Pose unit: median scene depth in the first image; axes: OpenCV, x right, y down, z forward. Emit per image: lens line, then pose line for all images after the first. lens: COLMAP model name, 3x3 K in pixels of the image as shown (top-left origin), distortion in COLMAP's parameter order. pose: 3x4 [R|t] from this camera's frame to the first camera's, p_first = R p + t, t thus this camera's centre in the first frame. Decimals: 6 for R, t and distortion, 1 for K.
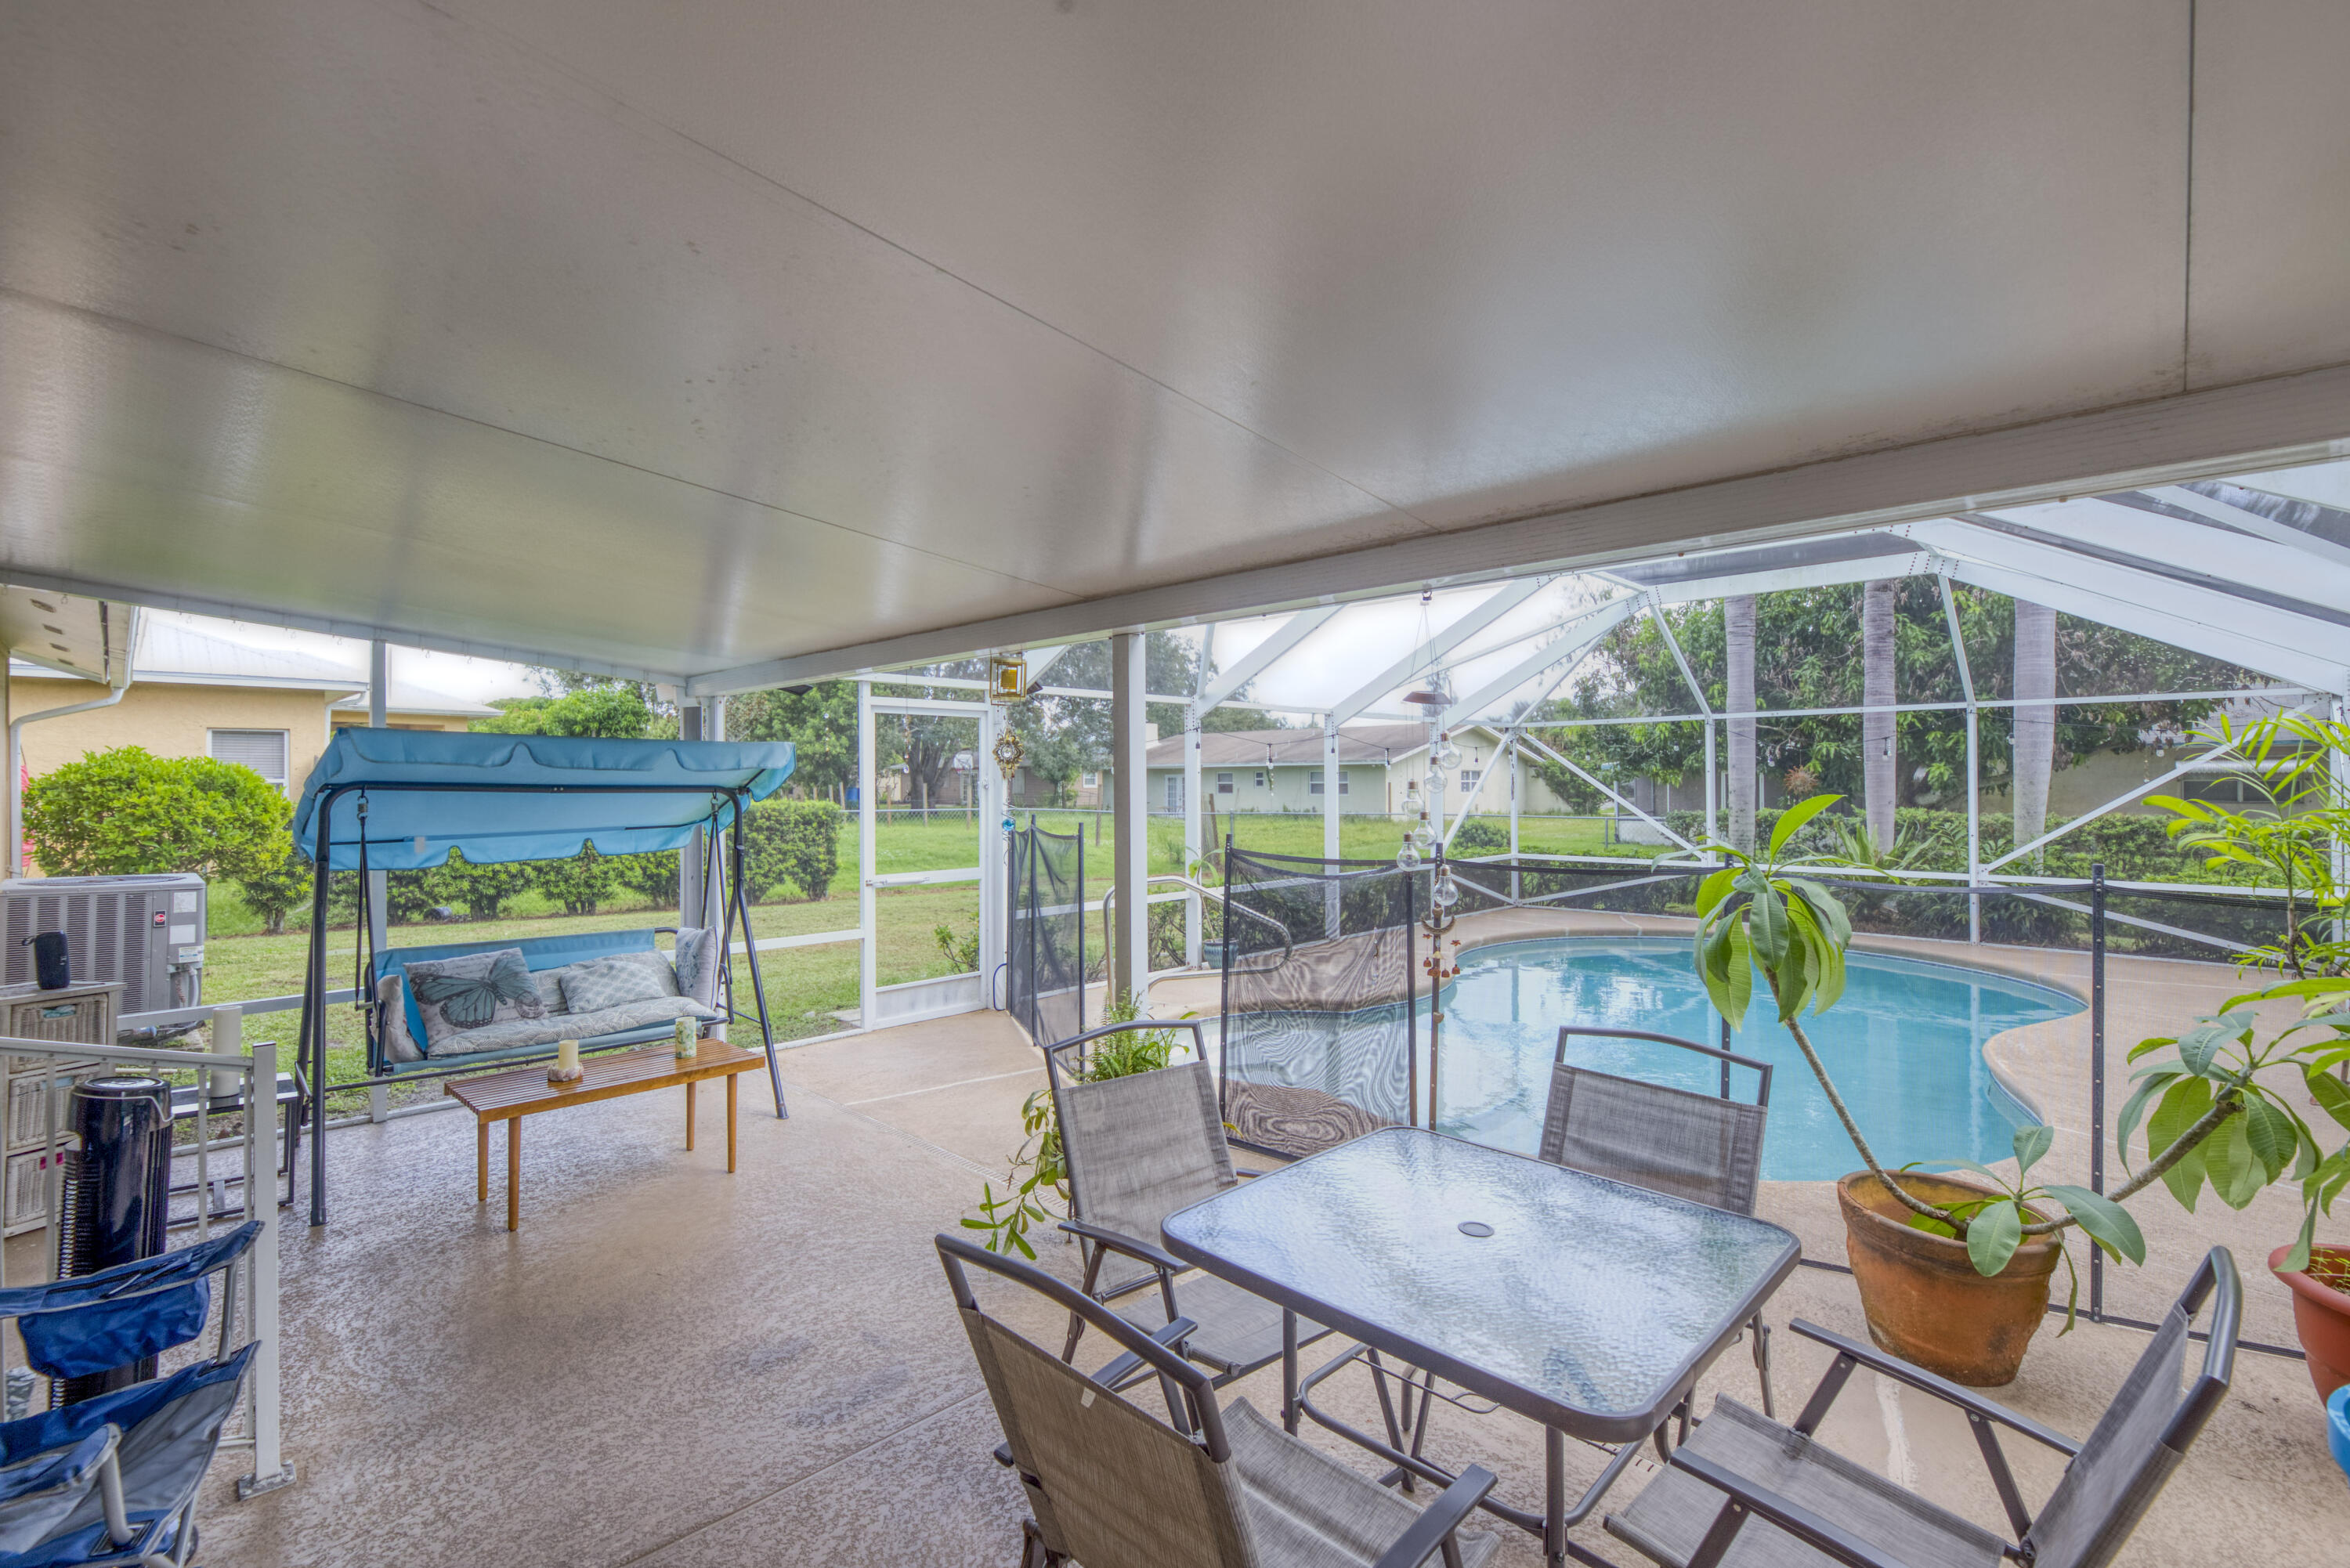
lens RADIAL K [[1022.6, 0, 1140.6], [0, 1022.6, 782.1], [0, 0, 1]] dist [-0.002479, -0.000908]
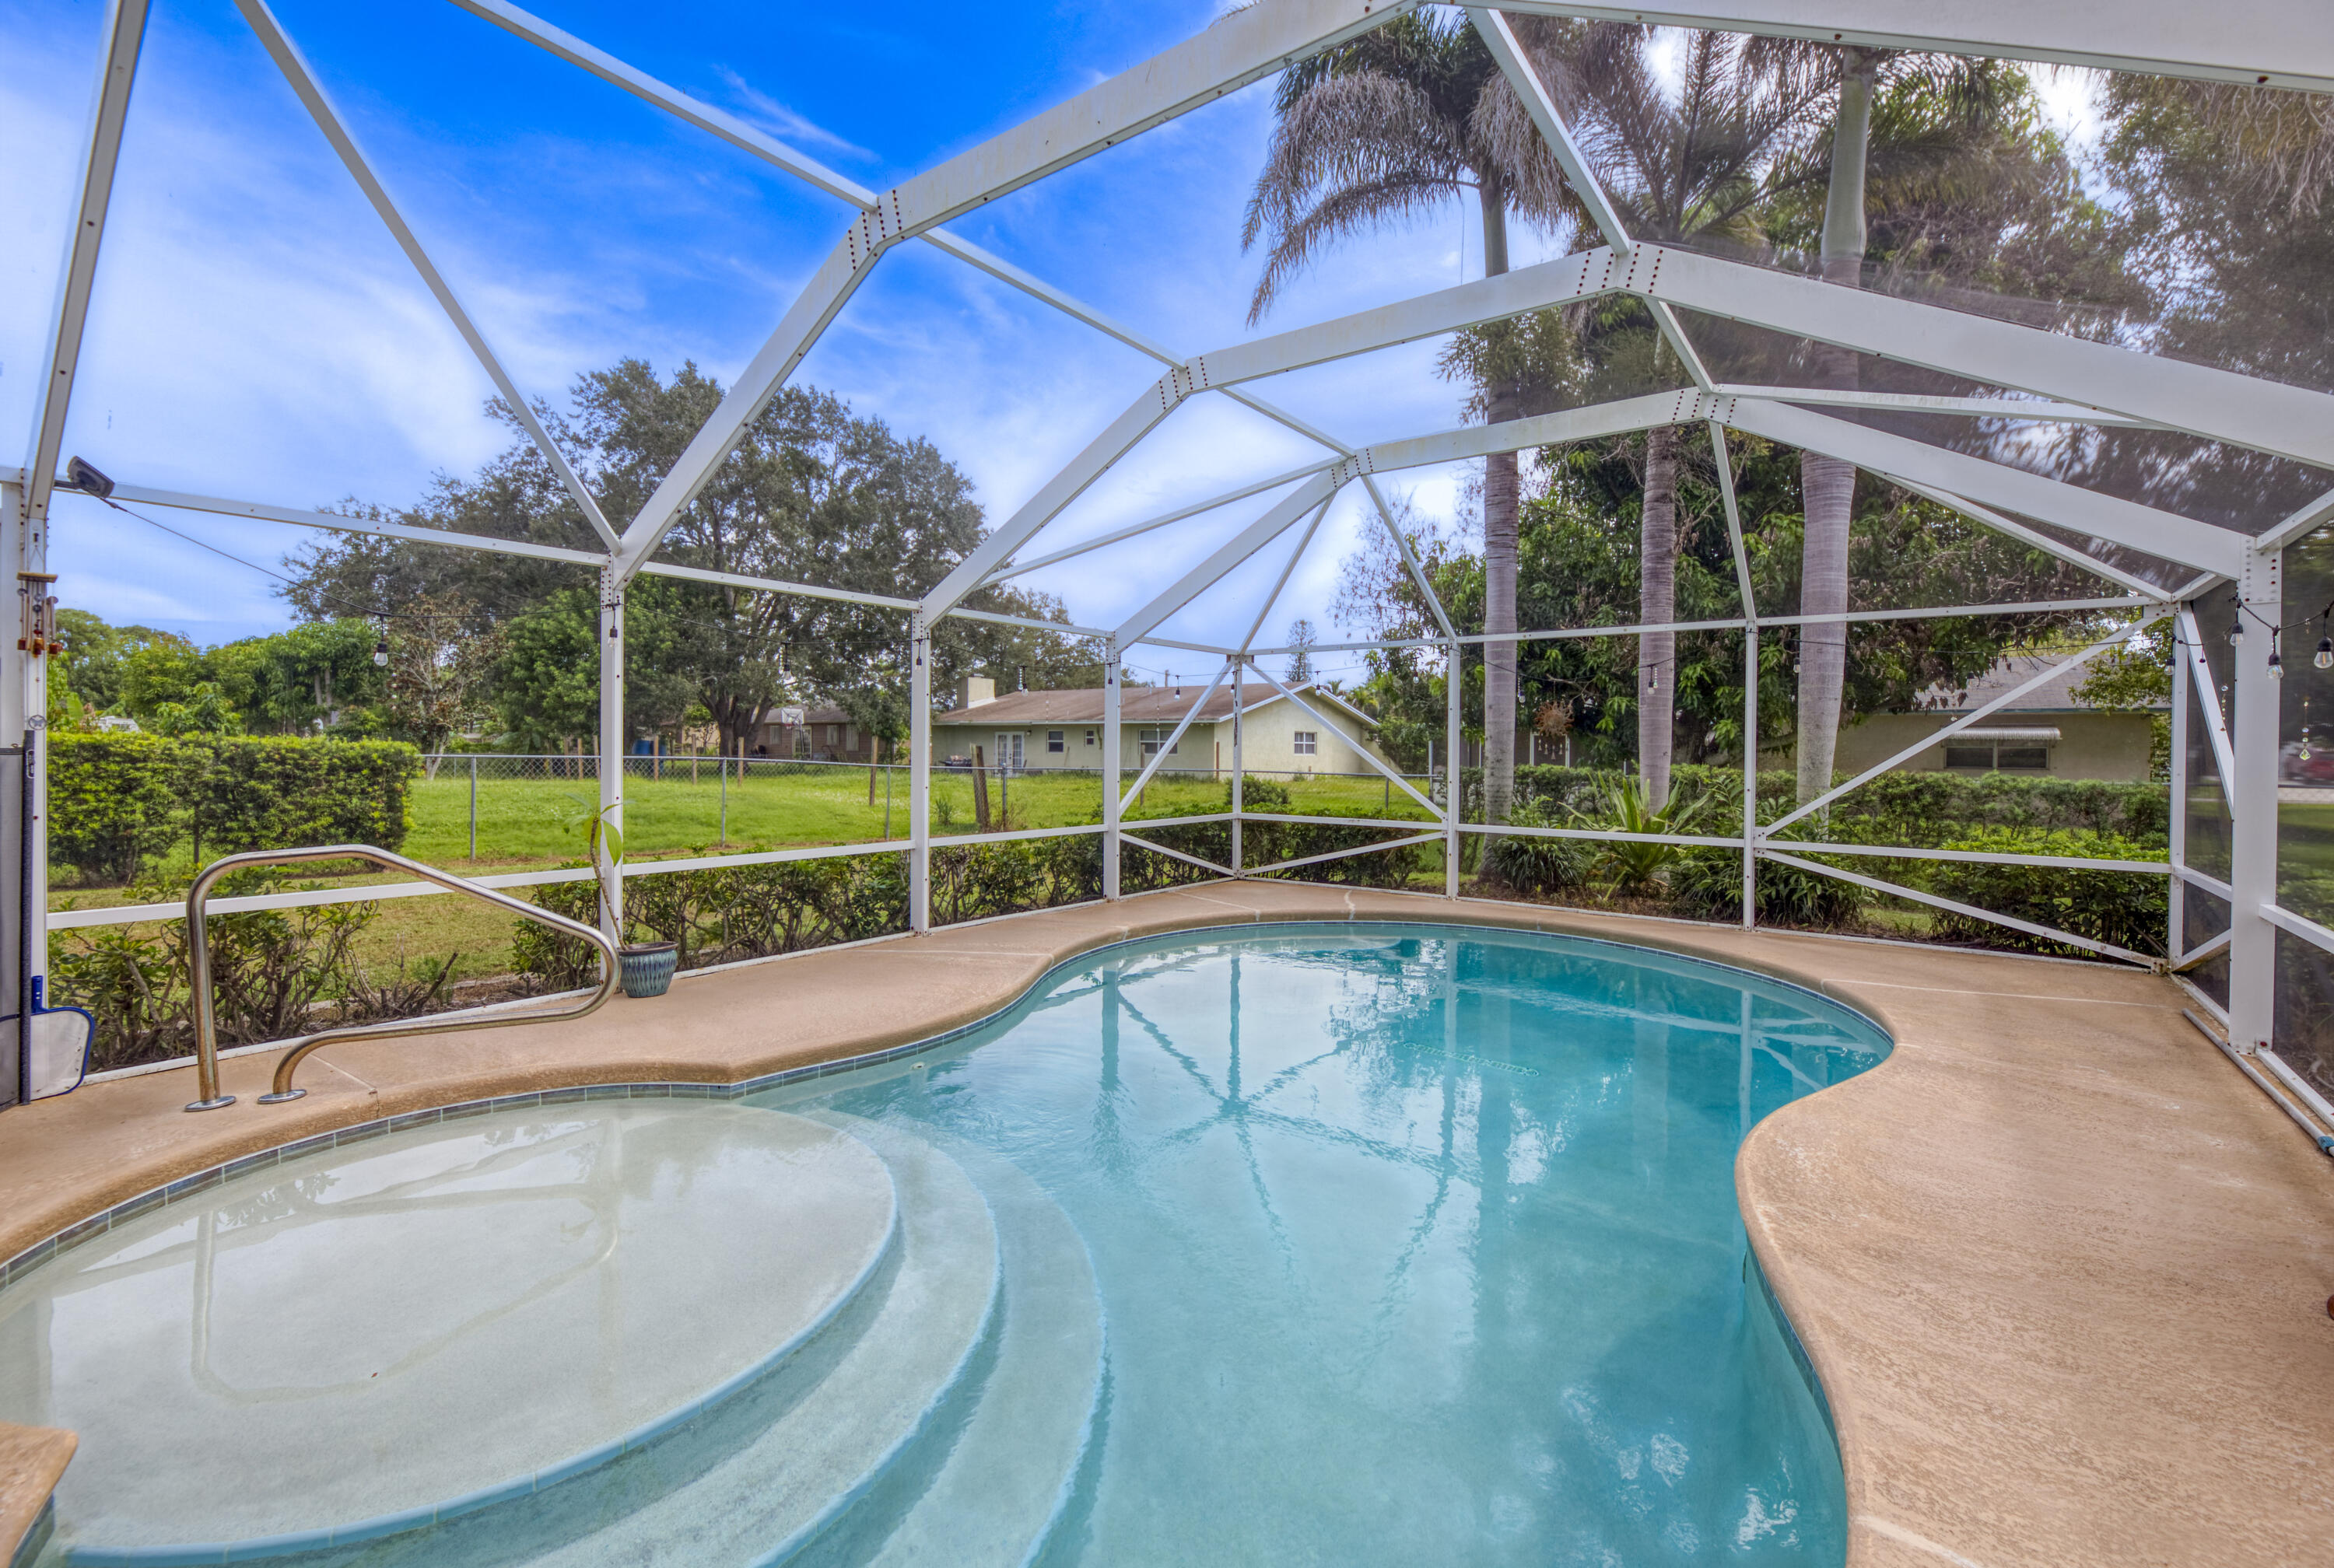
lens RADIAL K [[994.0, 0, 1172.0], [0, 994.0, 763.5], [0, 0, 1]] dist [-0.001715, -0.000656]
pose [[0.989274, 0.011509, 0.145618, 0.208283], [-0.013981, 0.999775, 0.015963, 0.020182], [-0.145401, -0.017827, 0.989212, 0.243248]]
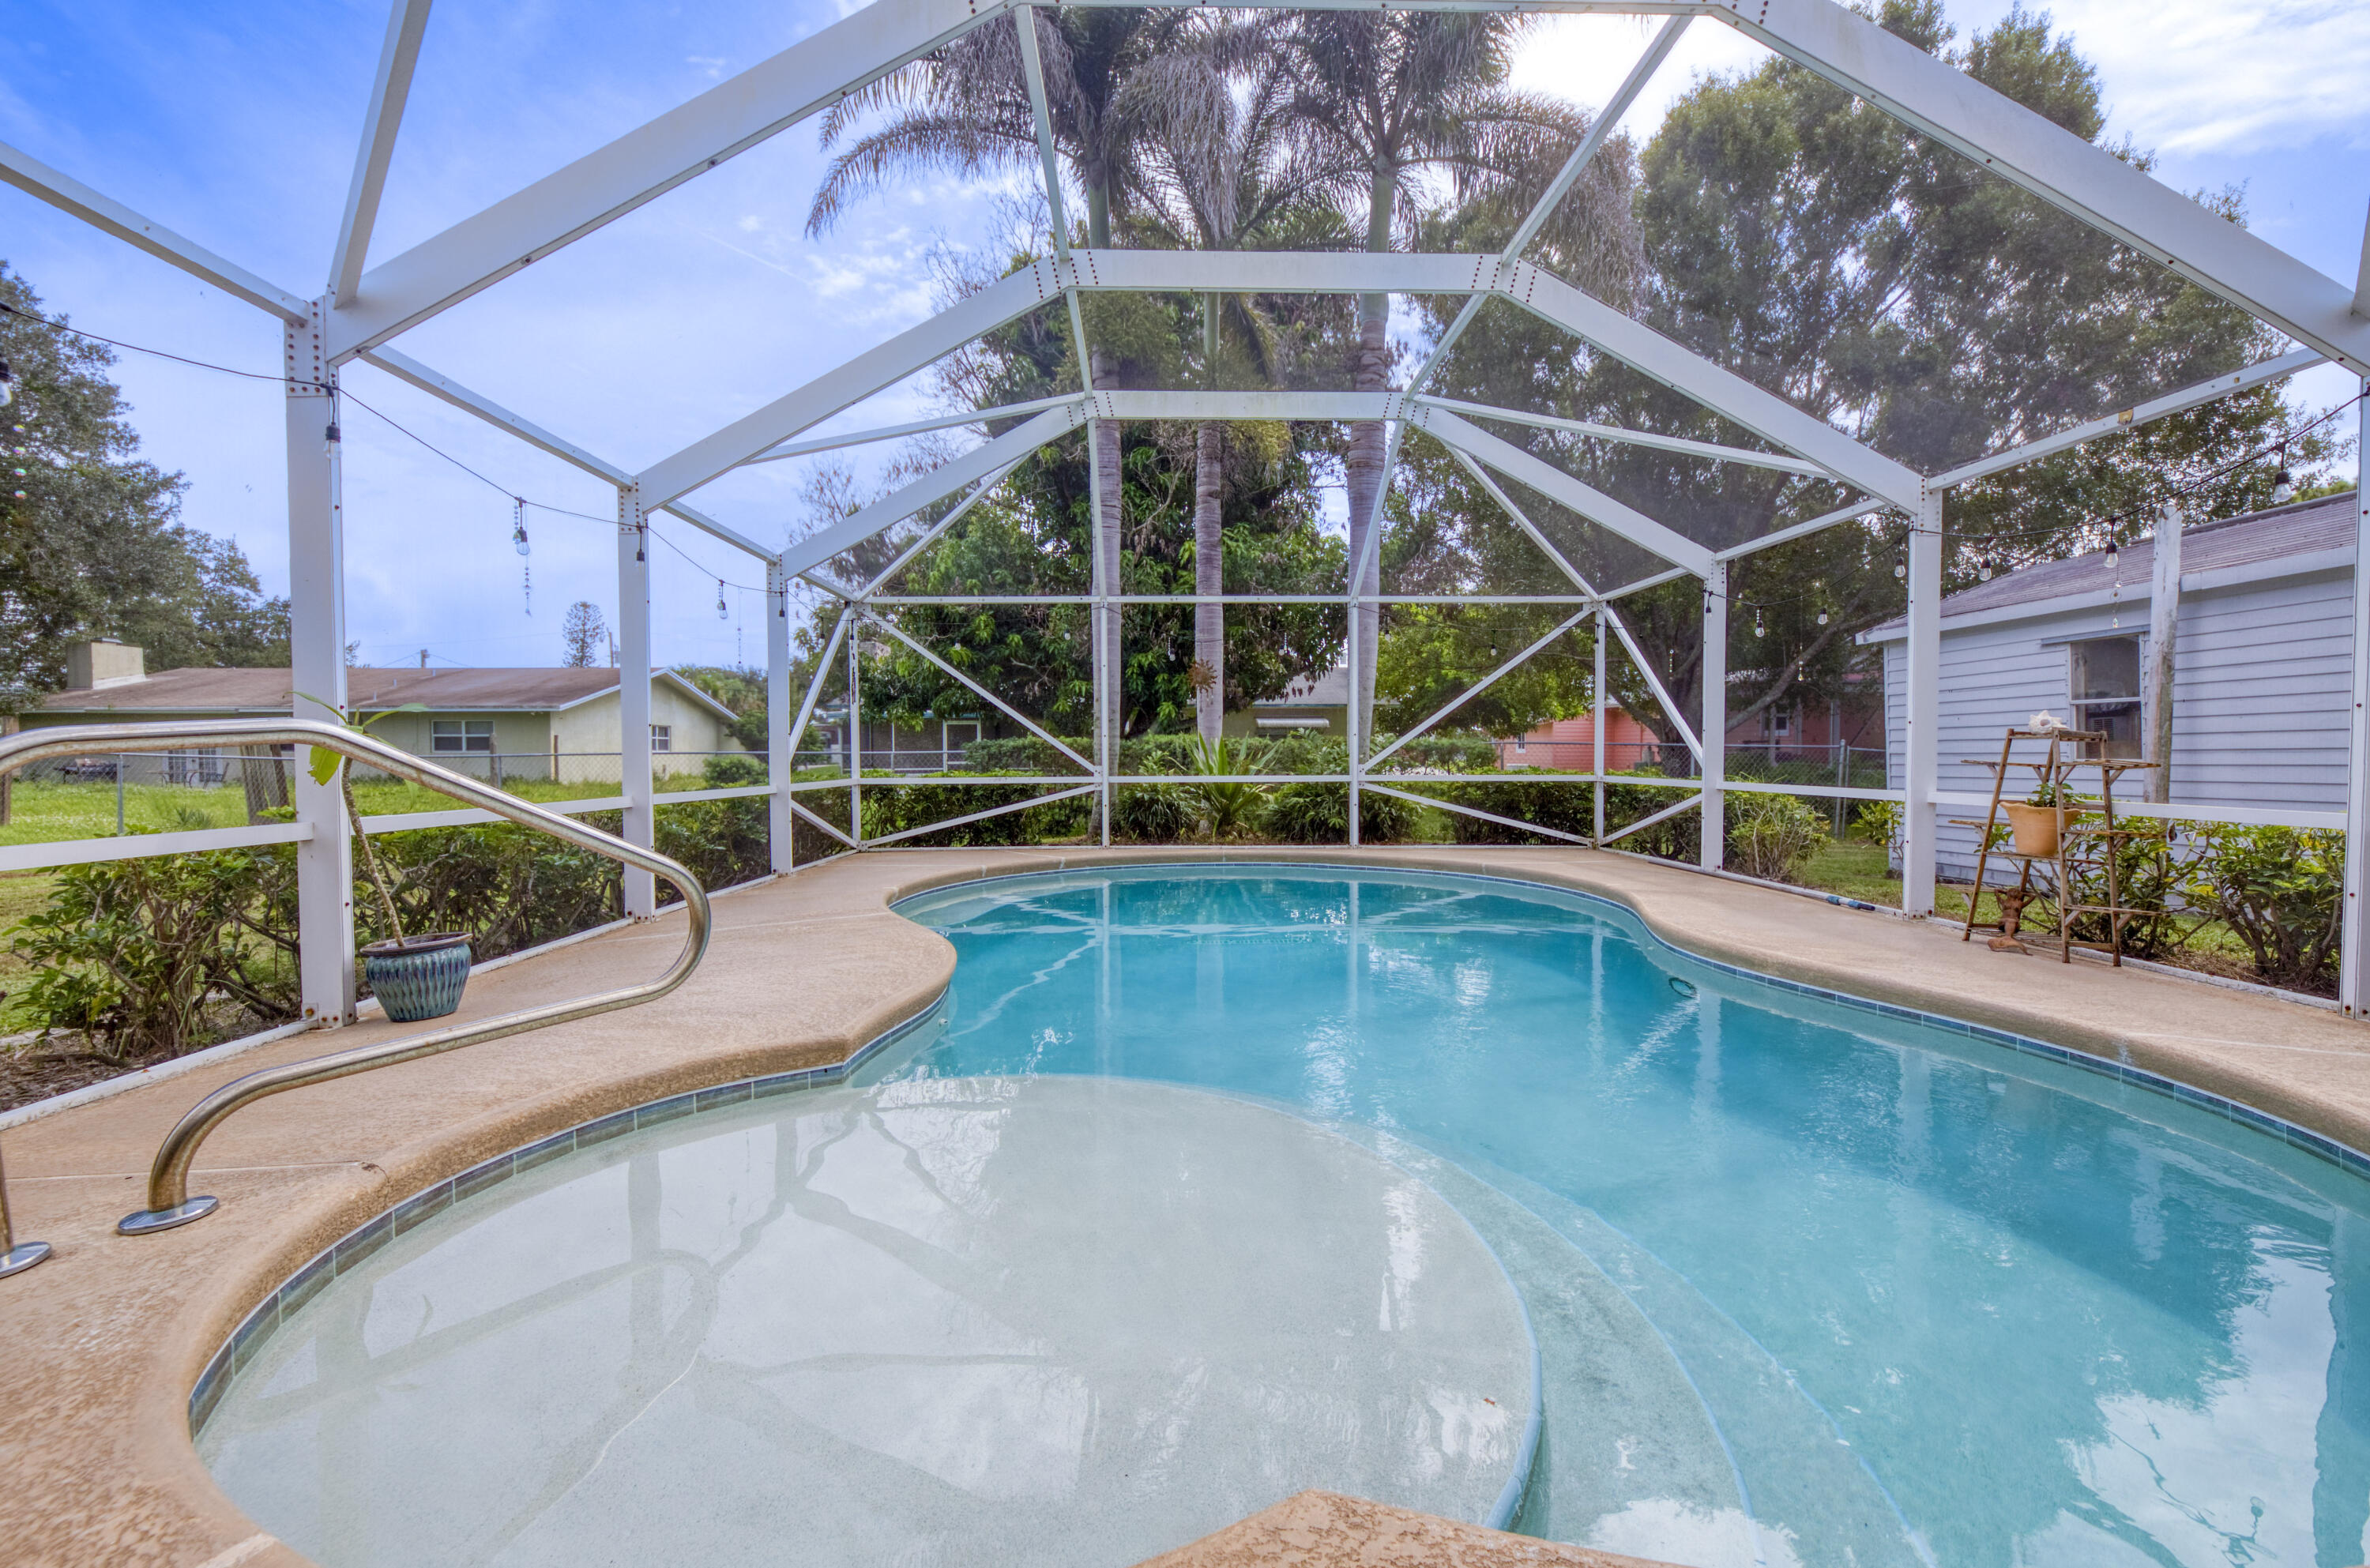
lens RADIAL K [[1021.8, 0, 1159.0], [0, 1021.8, 782.7], [0, 0, 1]] dist [-0.001769, -0.000116]
pose [[0.696128, -0.016434, 0.717729, -0.003454], [-0.001001, 0.999715, 0.023862, 0.057963], [-0.717917, -0.017329, 0.695913, 0.356785]]
